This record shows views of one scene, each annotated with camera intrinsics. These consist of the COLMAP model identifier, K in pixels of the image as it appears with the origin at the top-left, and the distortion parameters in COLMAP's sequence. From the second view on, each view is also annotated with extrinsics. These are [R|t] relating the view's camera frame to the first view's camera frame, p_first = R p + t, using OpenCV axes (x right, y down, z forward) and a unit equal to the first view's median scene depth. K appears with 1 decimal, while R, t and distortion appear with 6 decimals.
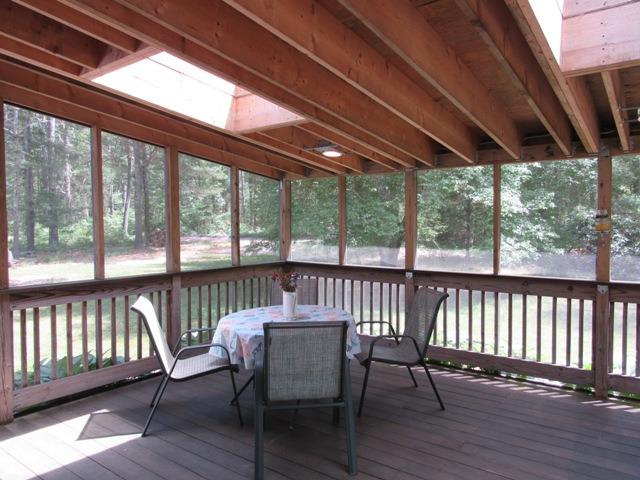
lens RADIAL K [[459.4, 0, 320.8], [0, 459.4, 239.7], [0, 0, 1]] dist [-0.031655, 0.016613]
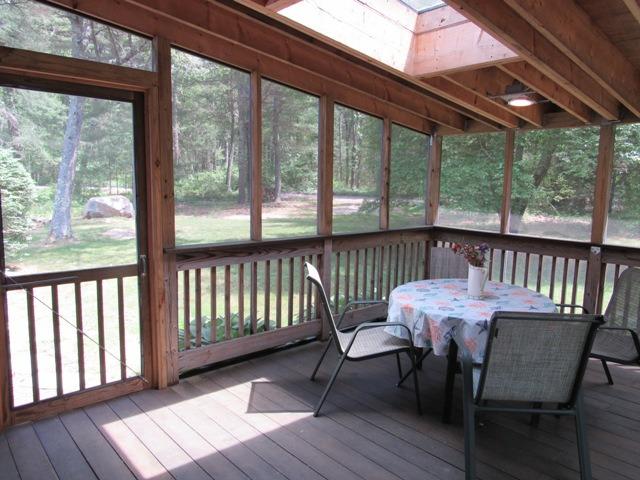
lens RADIAL K [[459.4, 0, 321.7], [0, 459.4, 241.2], [0, 0, 1]] dist [-0.031655, 0.016613]
pose [[0.981202, 0.046276, -0.187355, -0.178662], [-0.028639, 0.994991, 0.095771, -0.006116], [0.190849, -0.088605, 0.977612, 0.106941]]
